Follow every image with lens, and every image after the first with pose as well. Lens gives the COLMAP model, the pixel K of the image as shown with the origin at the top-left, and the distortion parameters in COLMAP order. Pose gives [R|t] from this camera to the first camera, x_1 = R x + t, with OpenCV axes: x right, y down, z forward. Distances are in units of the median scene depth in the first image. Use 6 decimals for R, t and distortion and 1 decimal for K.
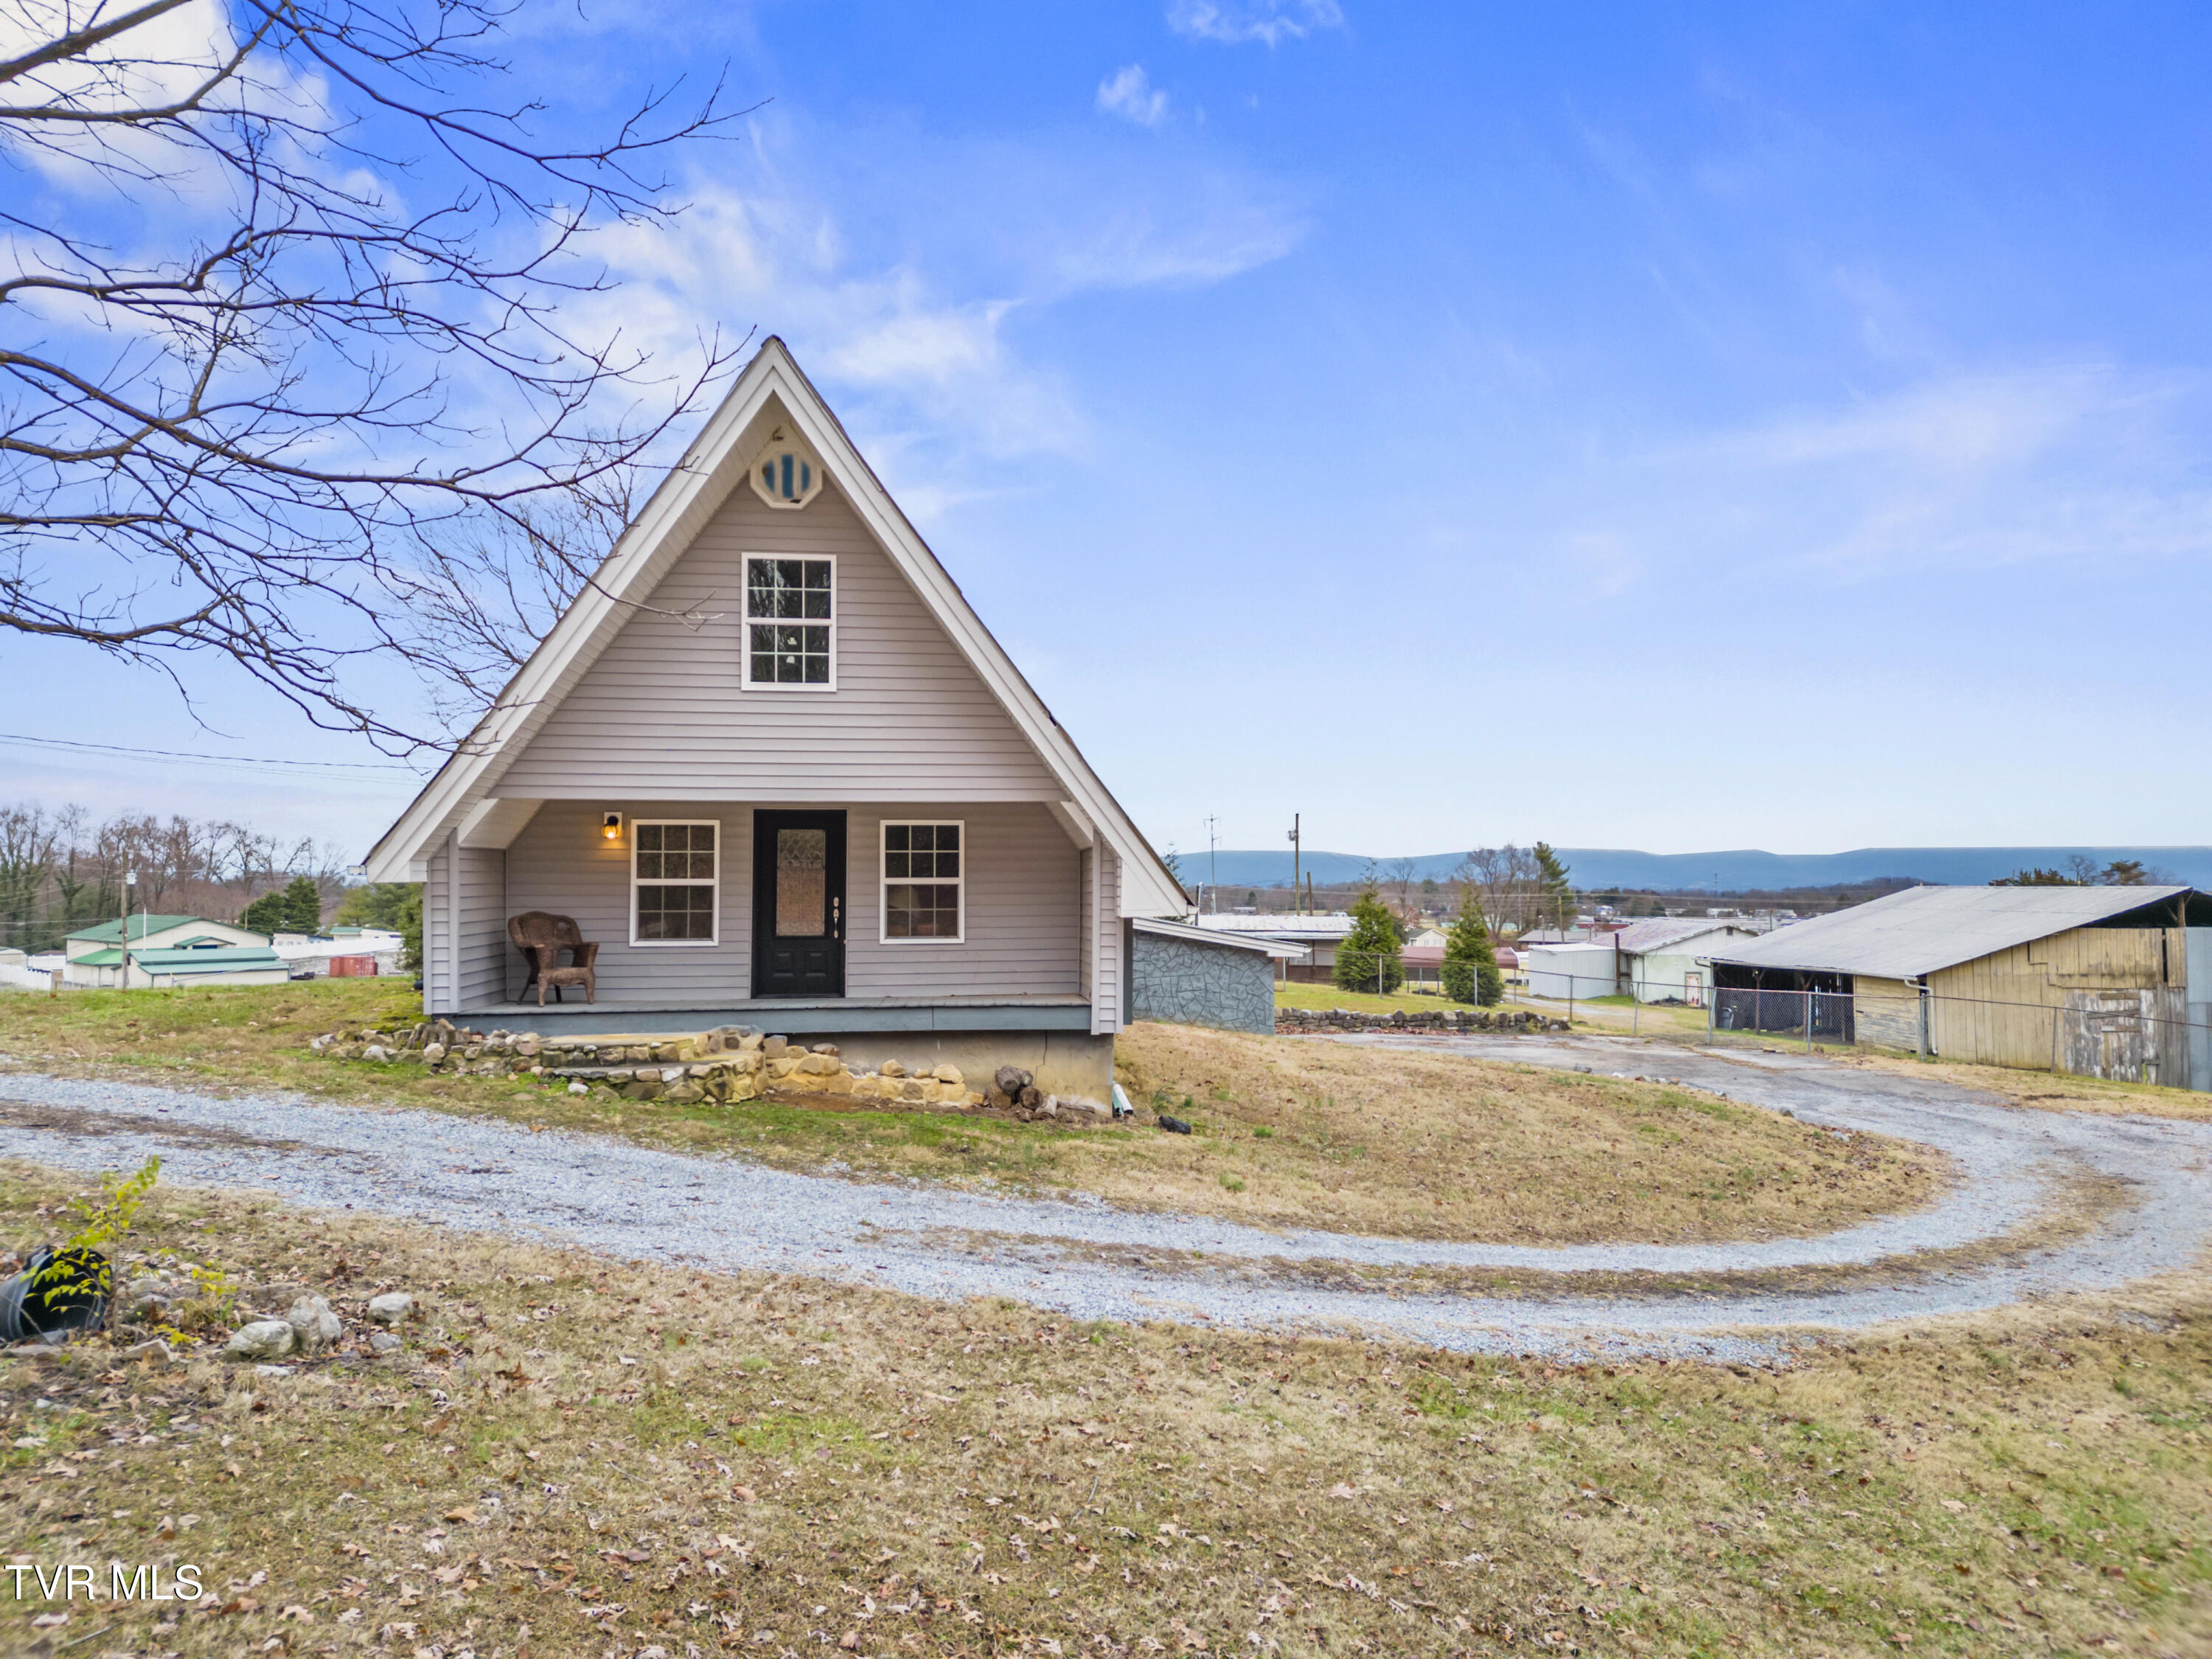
lens RADIAL K [[1590.6, 0, 1106.0], [0, 1590.6, 829.5], [0, 0, 1]] dist [0.051358, -0.001157]
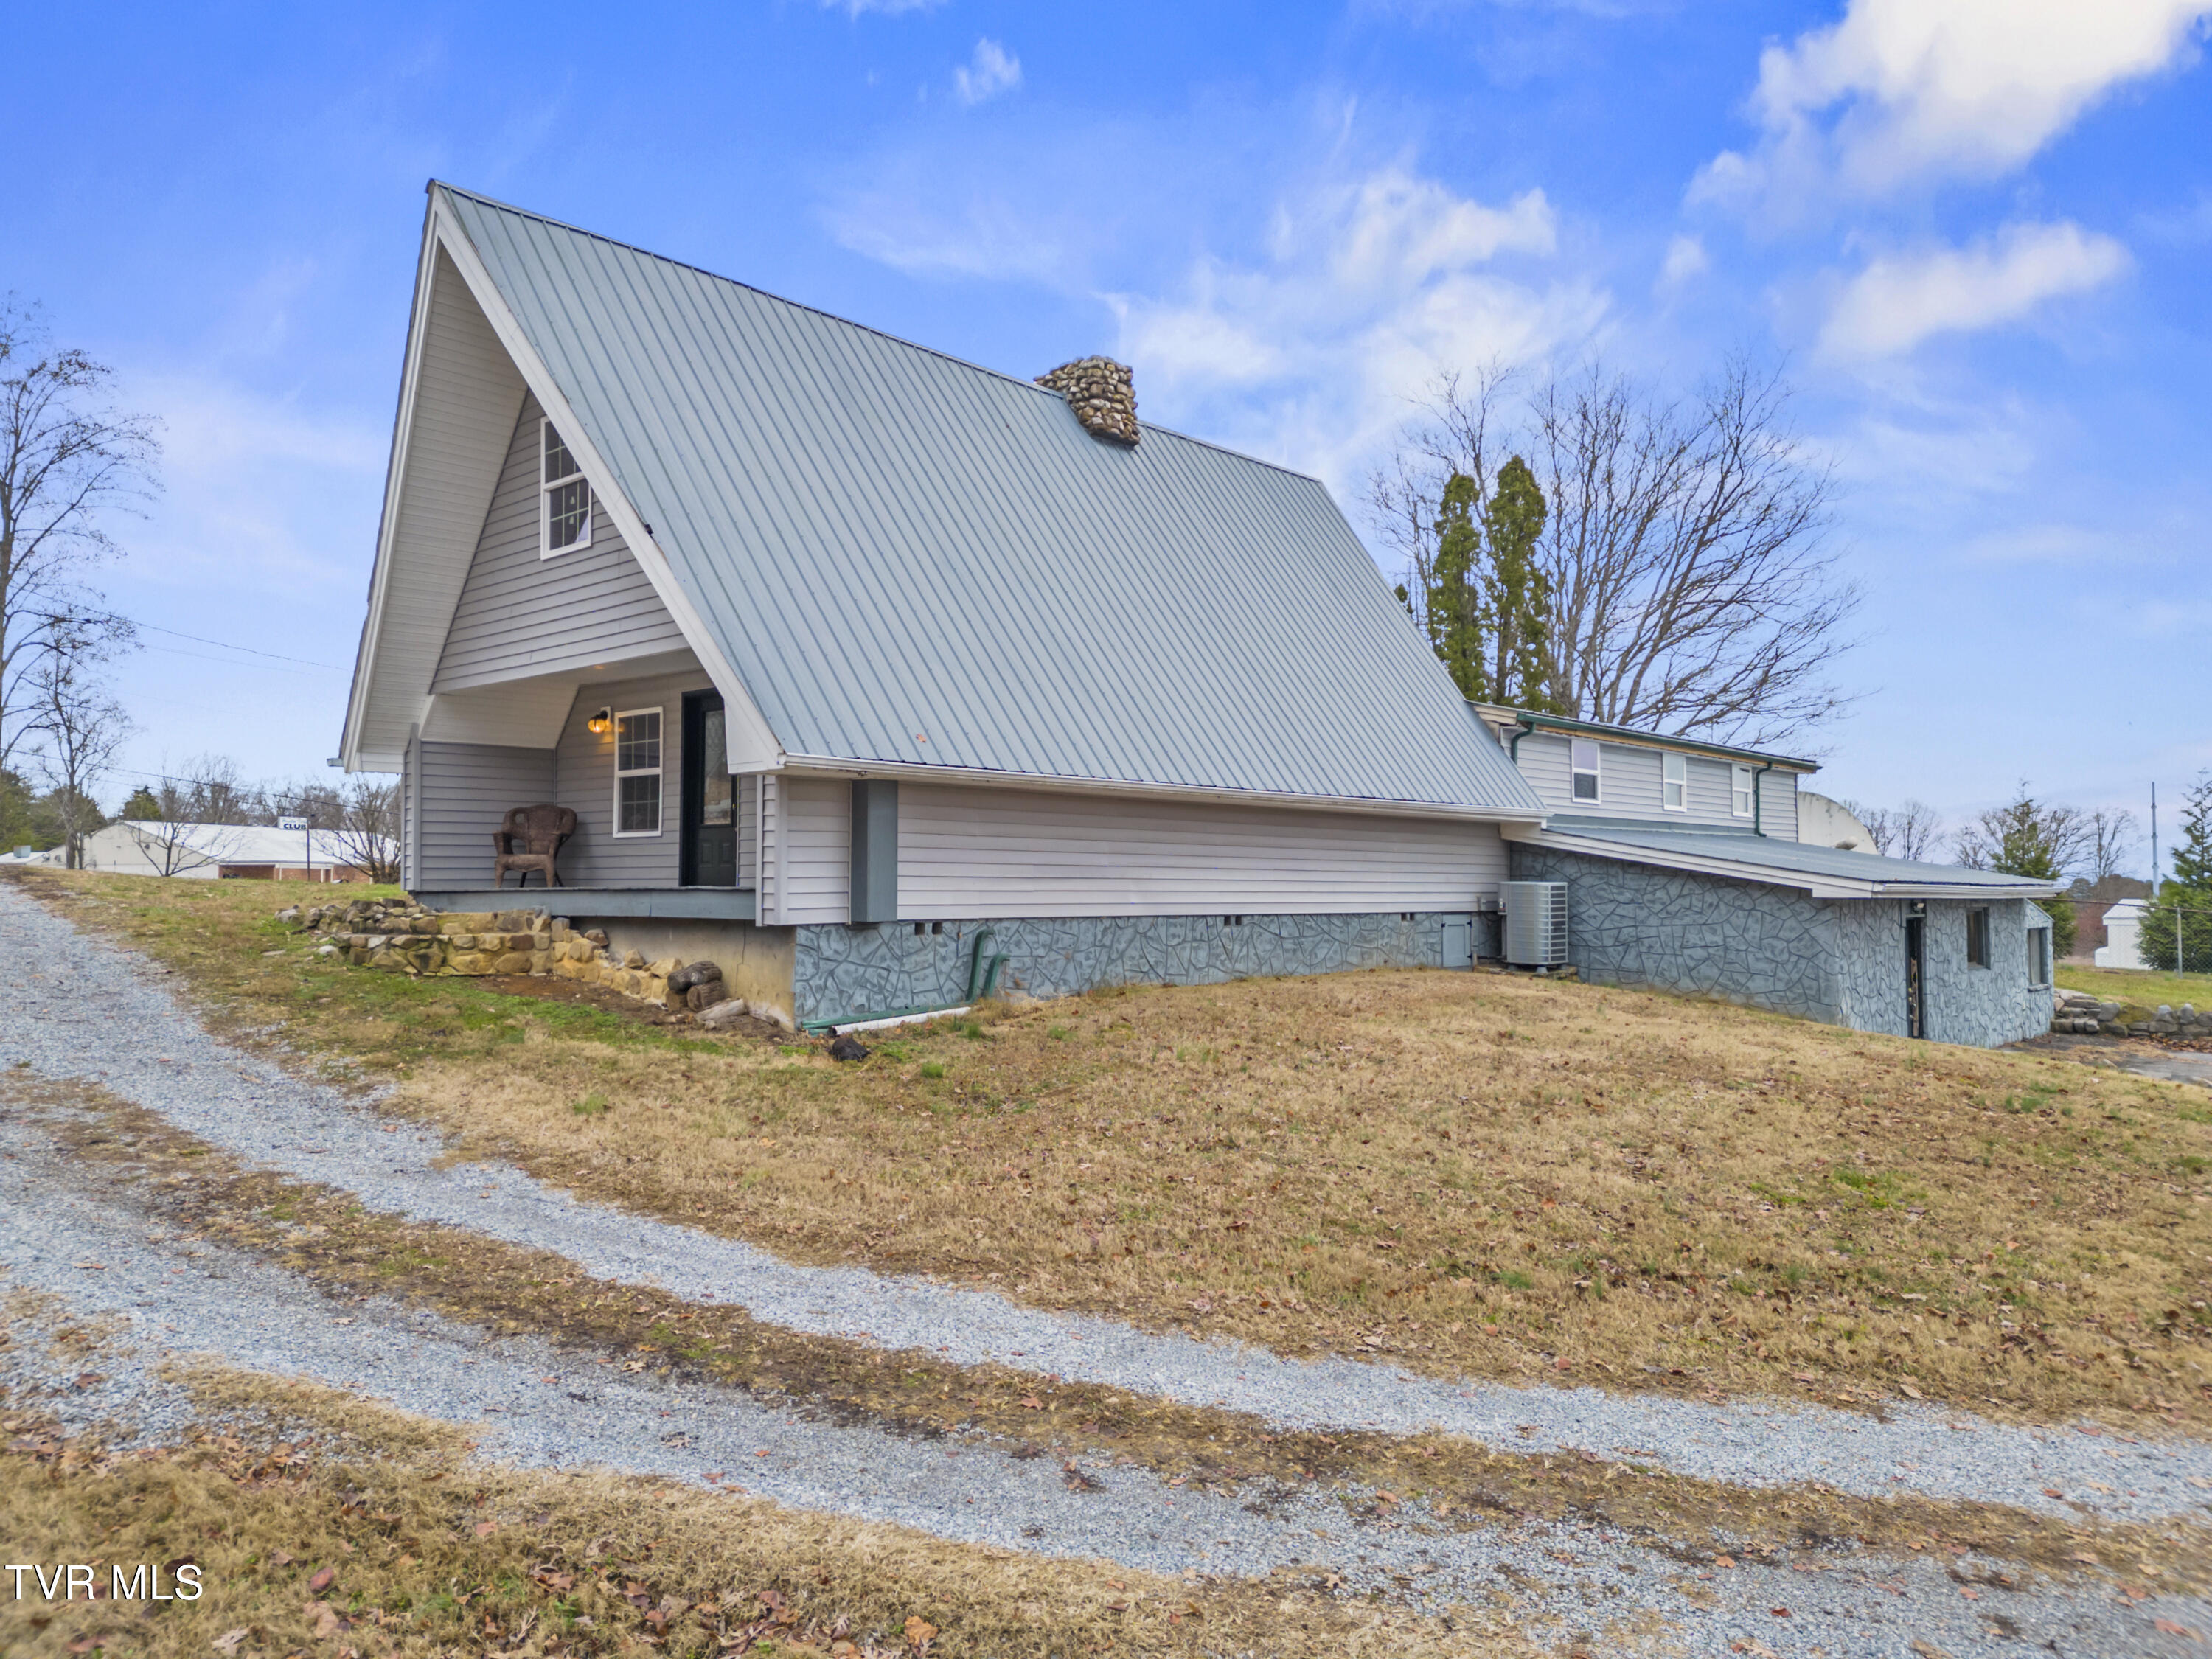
lens RADIAL K [[1590.6, 0, 1106.0], [0, 1590.6, 829.5], [0, 0, 1]] dist [0.051358, -0.001157]
pose [[0.655152, -0.027257, -0.755005, 0.666870], [0.022541, 0.999609, -0.016528, 0.091294], [0.755160, -0.006190, 0.655511, 0.569805]]
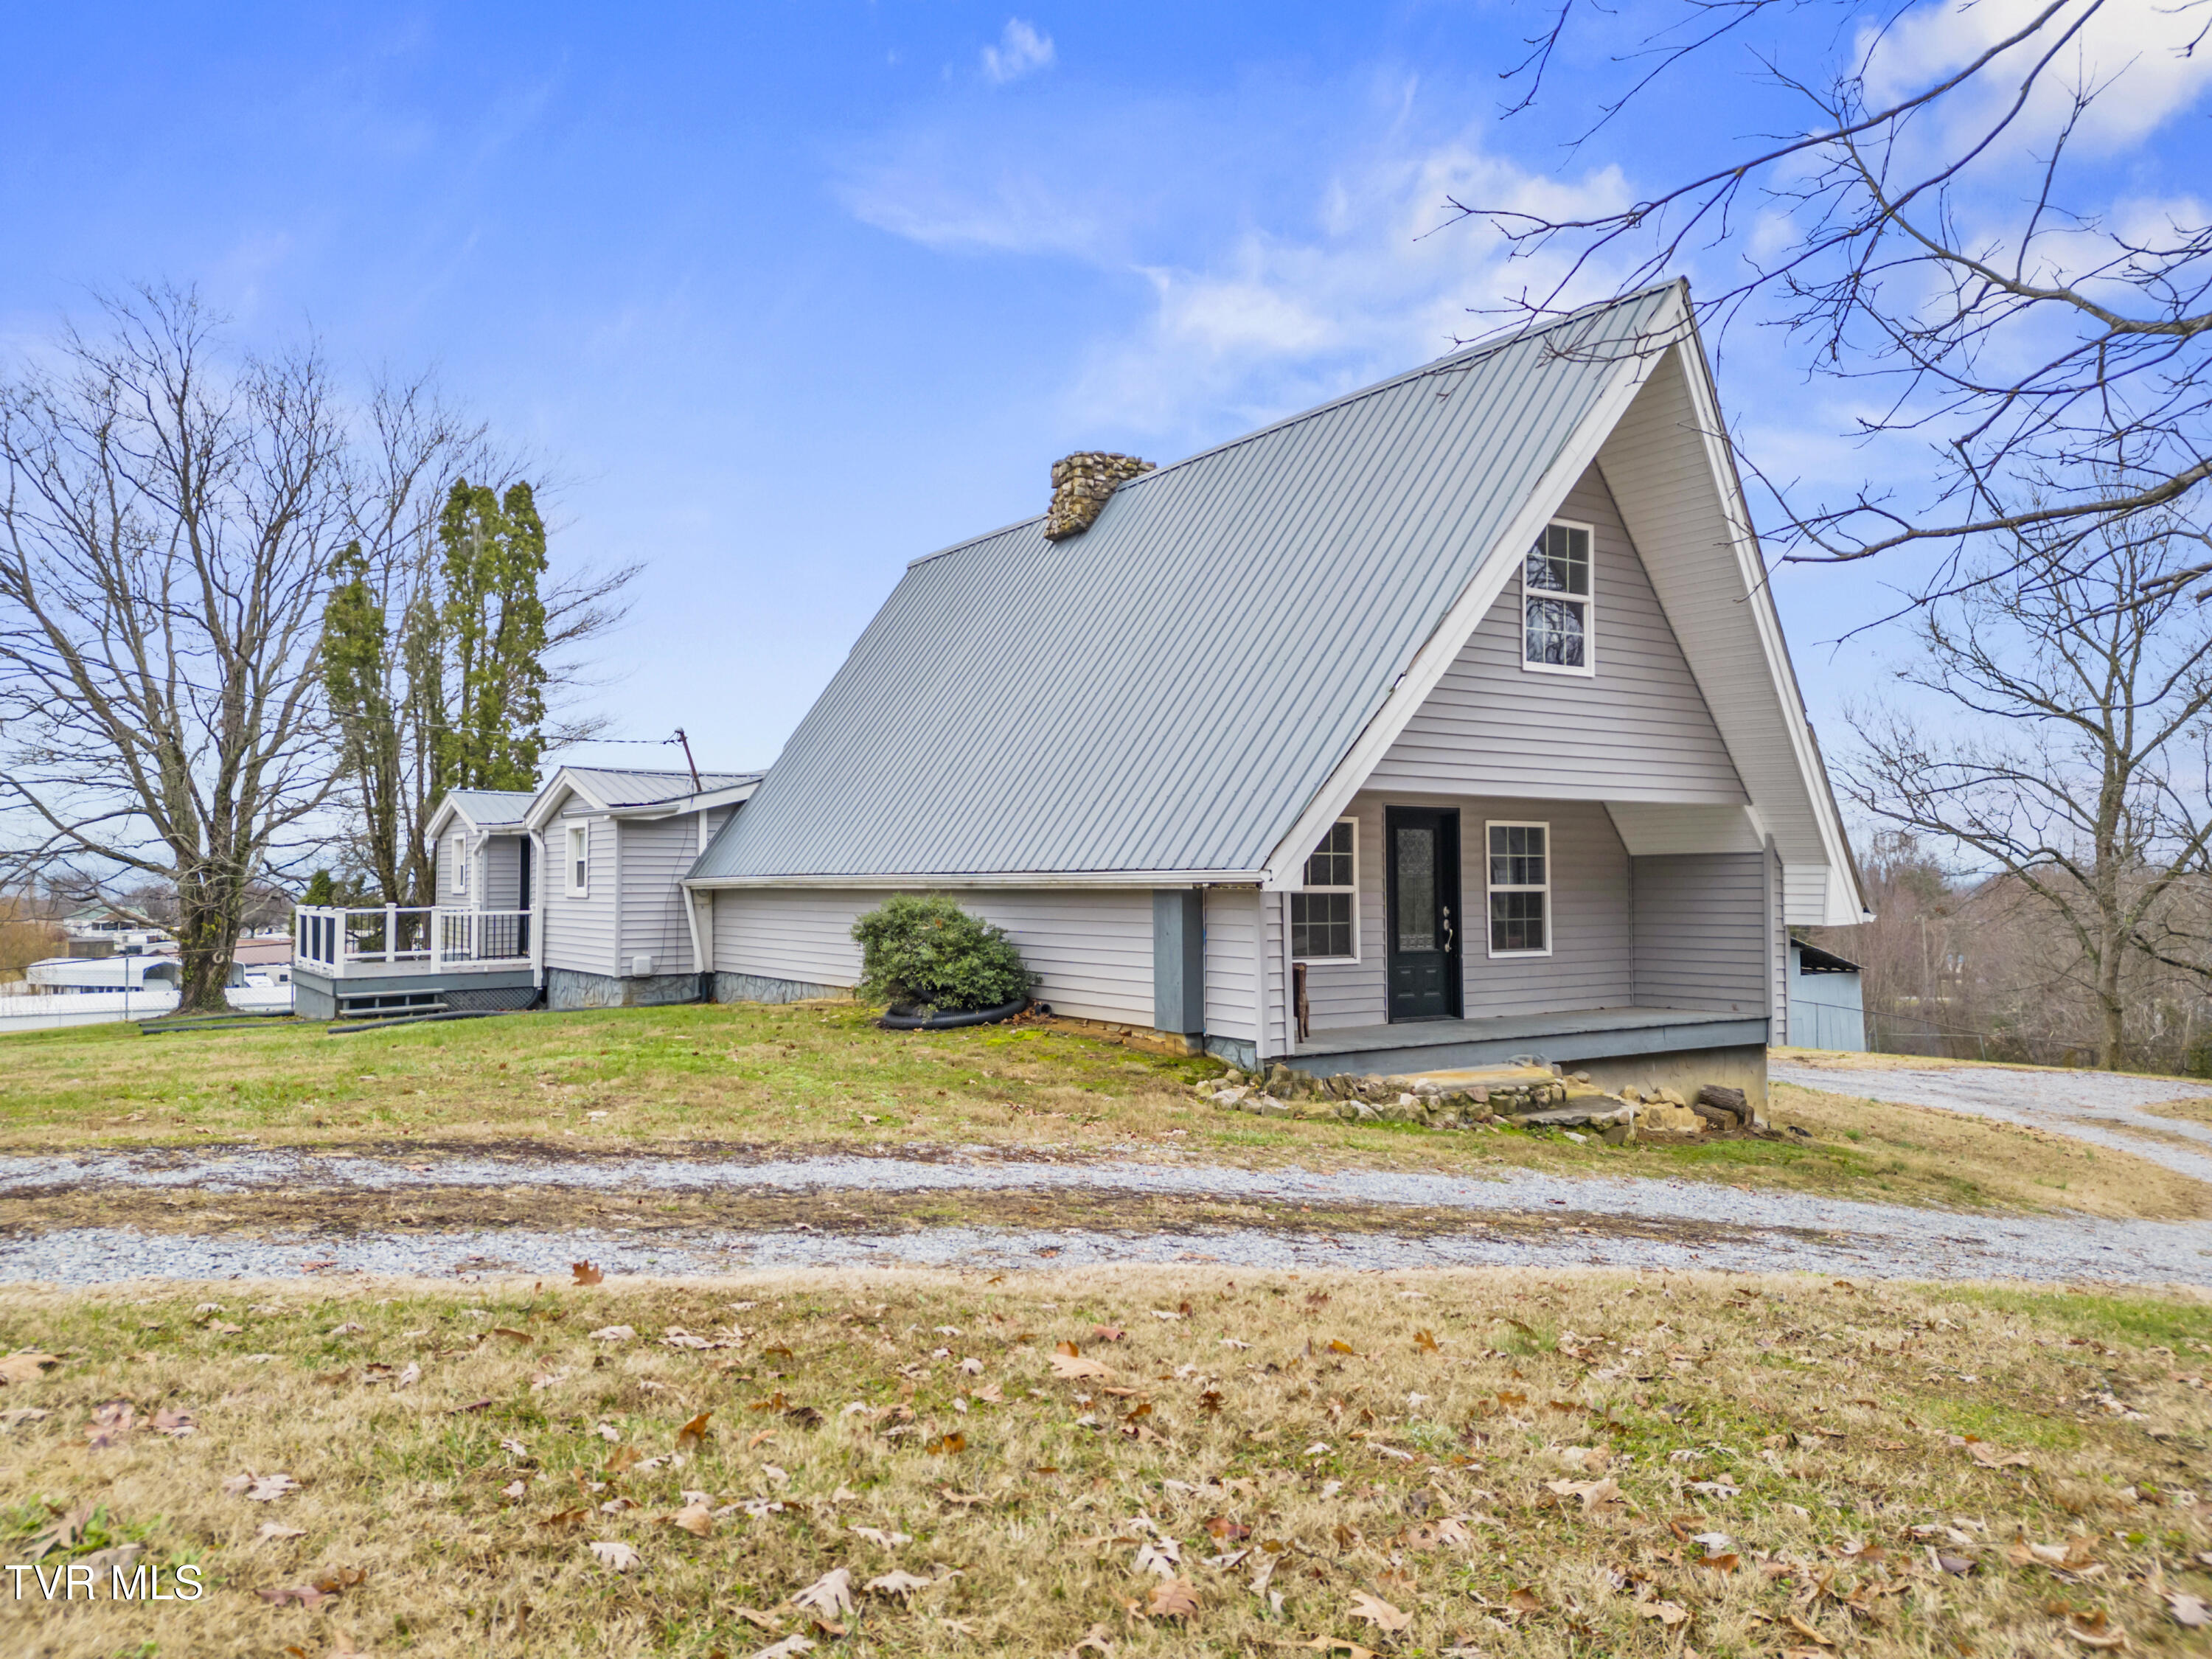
lens RADIAL K [[1590.6, 0, 1106.0], [0, 1590.6, 829.5], [0, 0, 1]] dist [0.051358, -0.001157]
pose [[0.876691, 0.016649, 0.480766, -0.774006], [-0.014809, 0.999861, -0.007622, 0.009304], [-0.480826, -0.000437, 0.876816, 0.315189]]
